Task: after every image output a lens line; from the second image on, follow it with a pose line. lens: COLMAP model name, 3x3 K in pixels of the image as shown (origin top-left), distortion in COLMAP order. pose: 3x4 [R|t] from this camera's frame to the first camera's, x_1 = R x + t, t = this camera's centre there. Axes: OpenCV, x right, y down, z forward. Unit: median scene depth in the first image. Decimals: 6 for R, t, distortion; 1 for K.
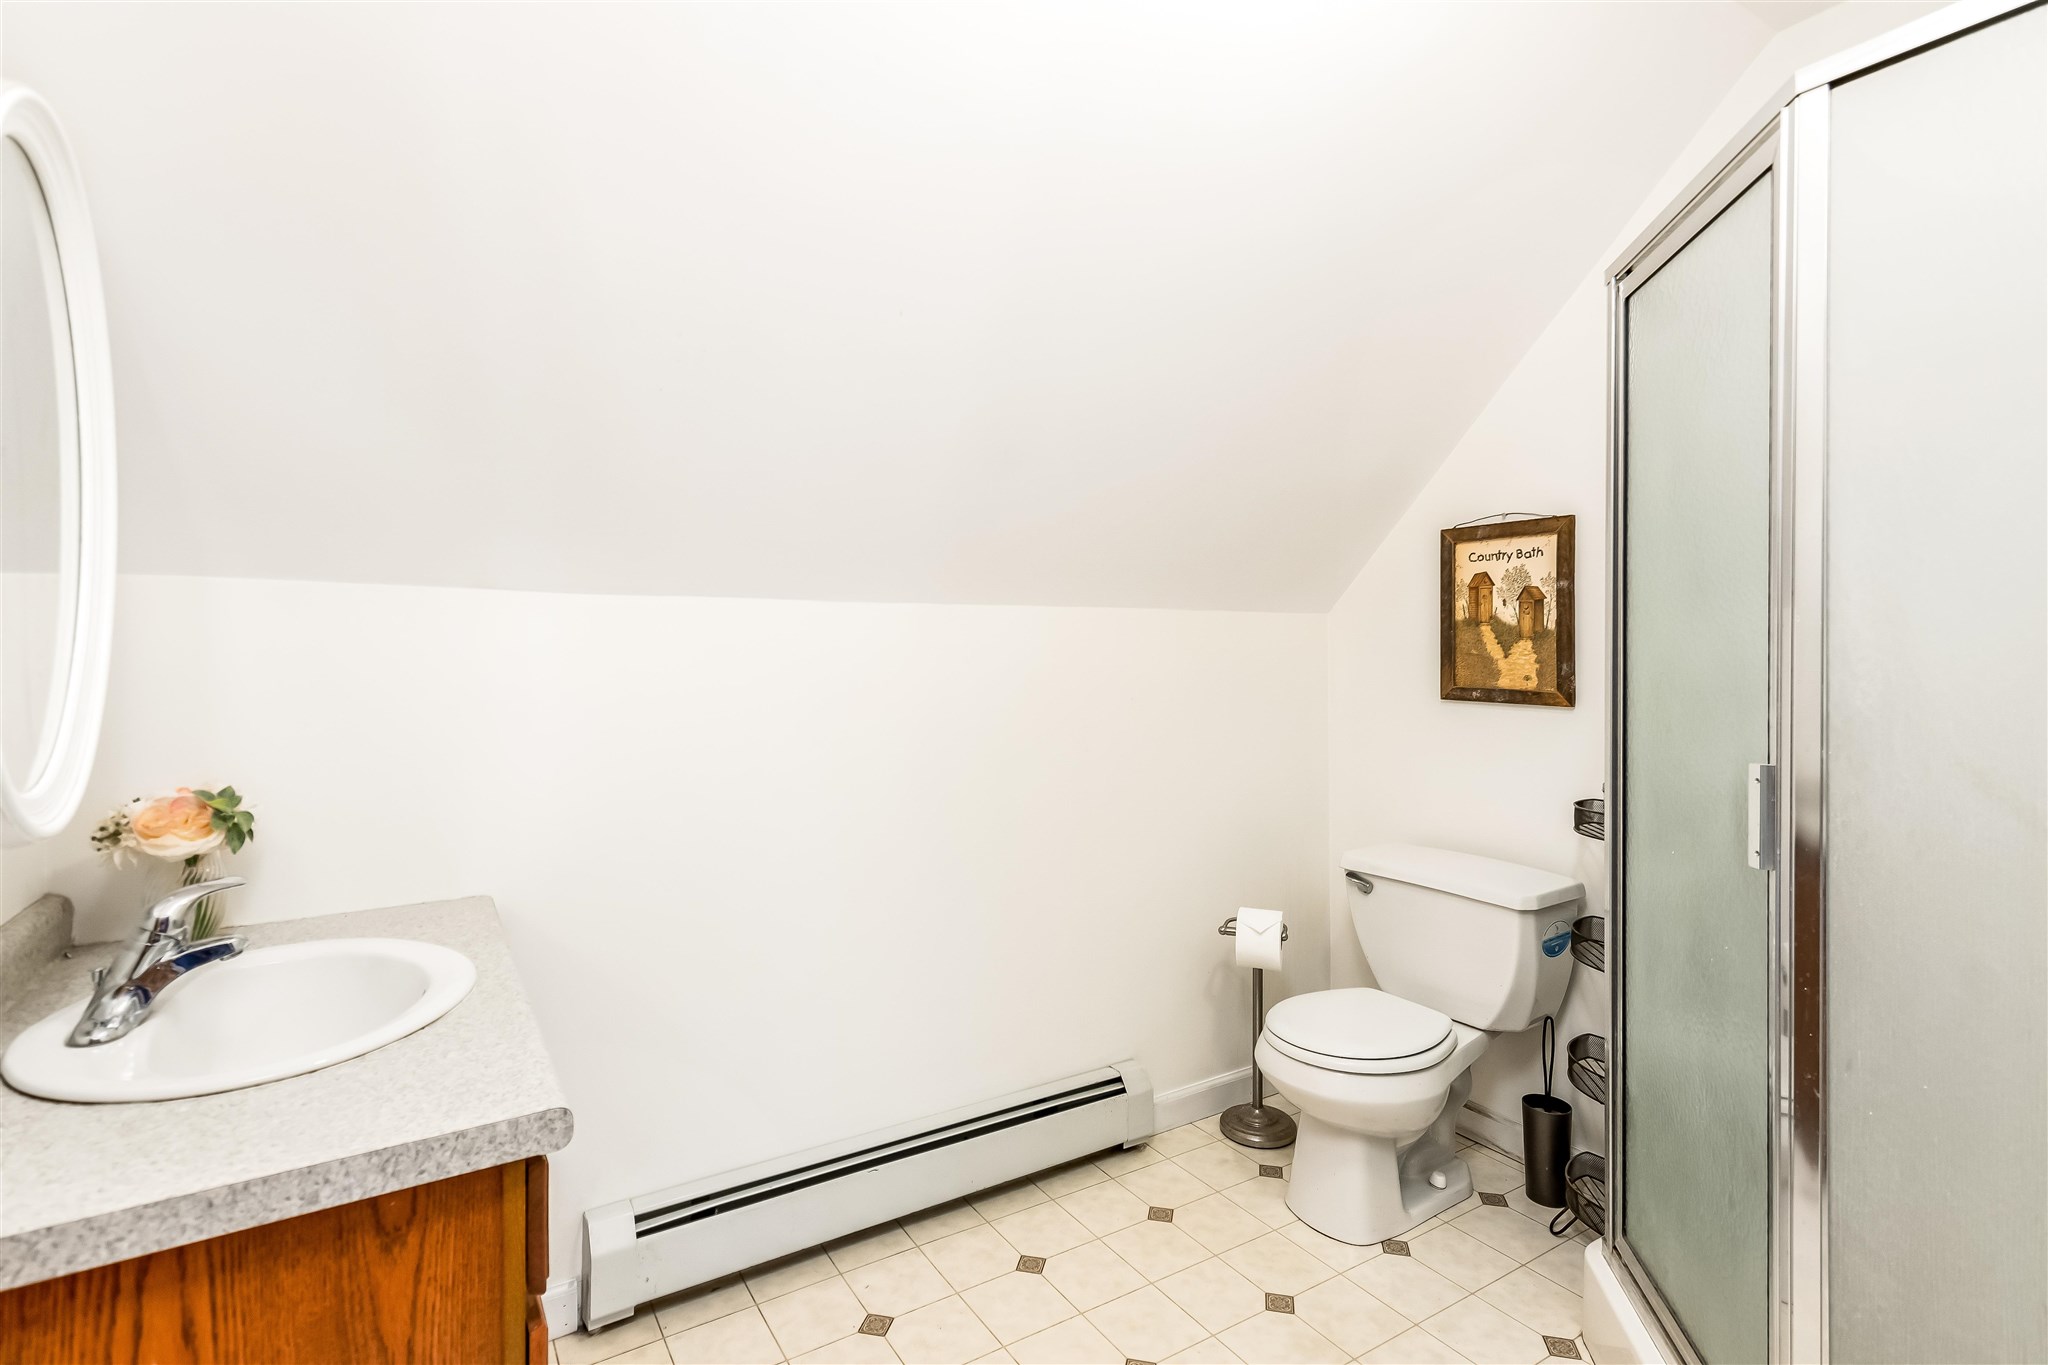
lens RADIAL K [[986.9, 0, 1011.8], [0, 986.9, 662.0], [0, 0, 1]] dist [0.005482, -0.002801]
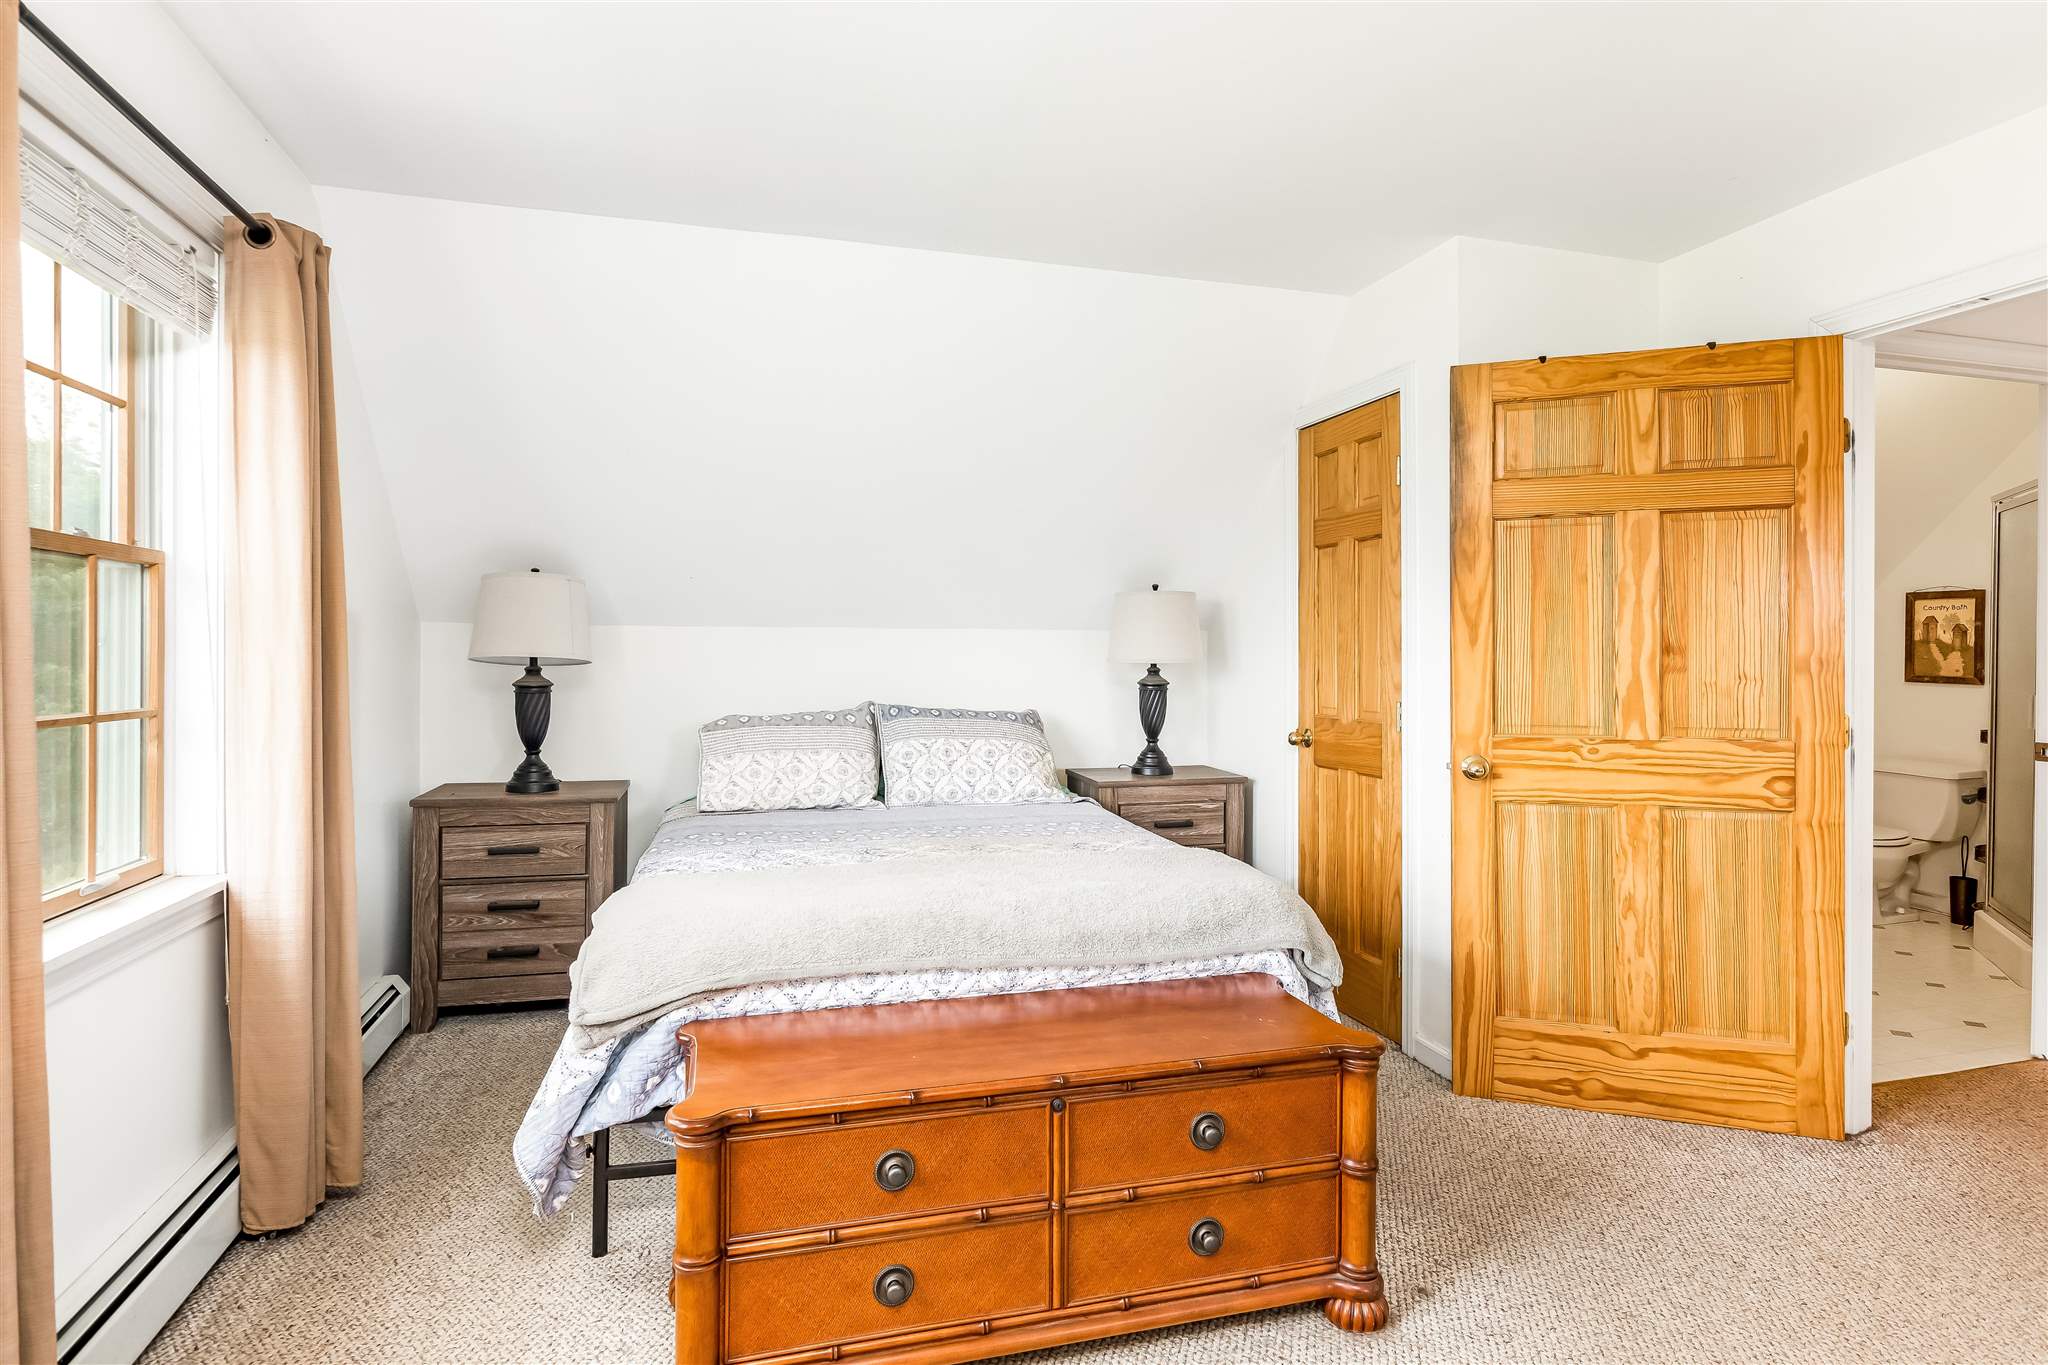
lens RADIAL K [[1051.0, 0, 1024.0], [0, 1051.0, 663.1], [0, 0, 1]] dist [0.007075, -0.005517]
pose [[0.960708, 0.011820, -0.277309, -0.678749], [-0.010897, 0.999929, 0.004868, 0.011306], [0.277347, -0.001655, 0.960768, -1.522622]]
